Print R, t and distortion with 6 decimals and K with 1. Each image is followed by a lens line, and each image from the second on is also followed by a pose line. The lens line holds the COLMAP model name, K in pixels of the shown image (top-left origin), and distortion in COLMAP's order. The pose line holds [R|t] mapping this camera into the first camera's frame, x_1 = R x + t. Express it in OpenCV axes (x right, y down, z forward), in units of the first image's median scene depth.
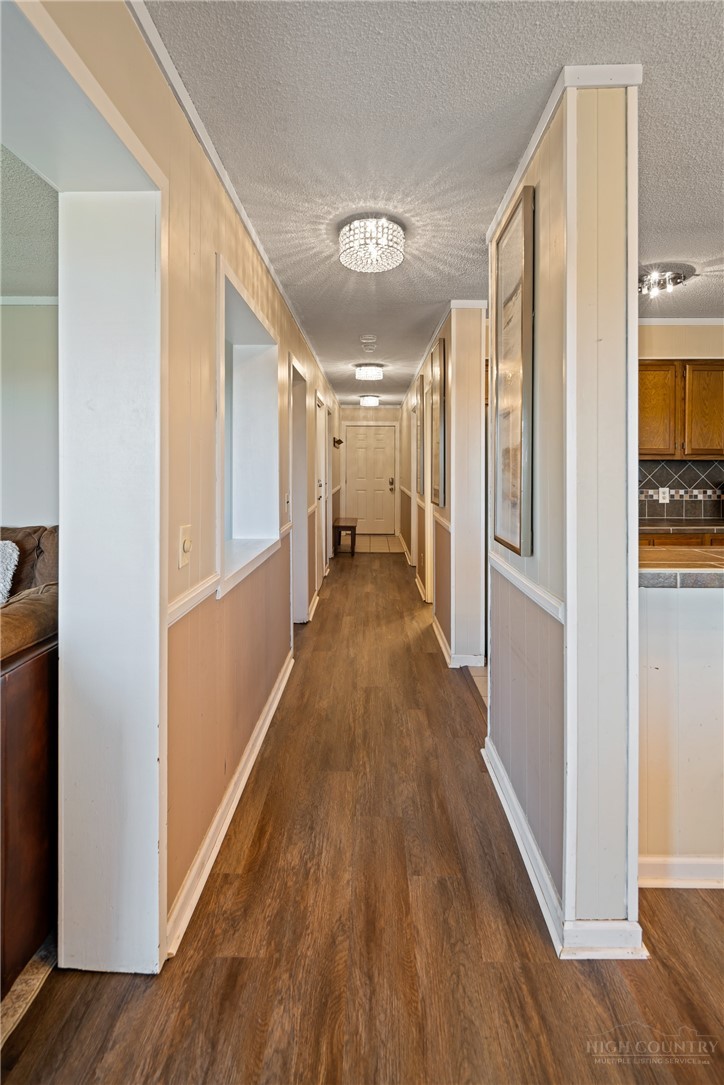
lens RADIAL K [[562.0, 0, 364.4], [0, 562.0, 466.4], [0, 0, 1]] dist [0.024831, -0.012388]
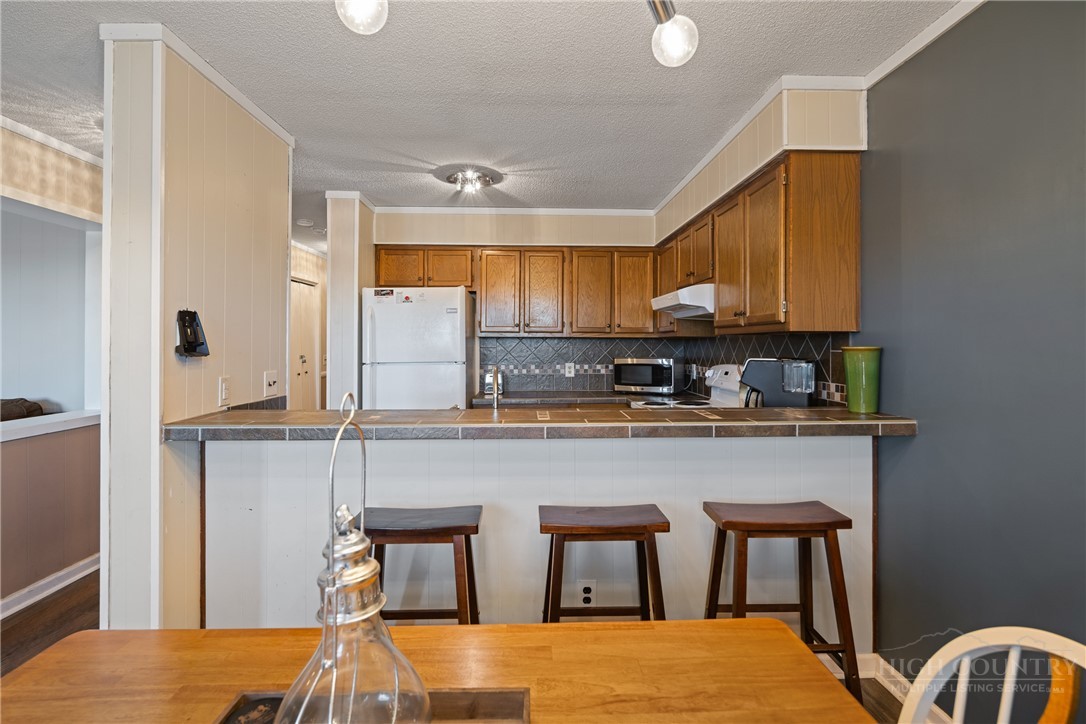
lens RADIAL K [[572.7, 0, 545.8], [0, 572.7, 339.4], [0, 0, 1]] dist [-0.001442, -0.001447]
pose [[0.999221, 0.001137, 0.039452, 0.439901], [-0.000874, 0.999977, -0.006693, 0.000003], [-0.039459, 0.006653, 0.999199, -0.101381]]
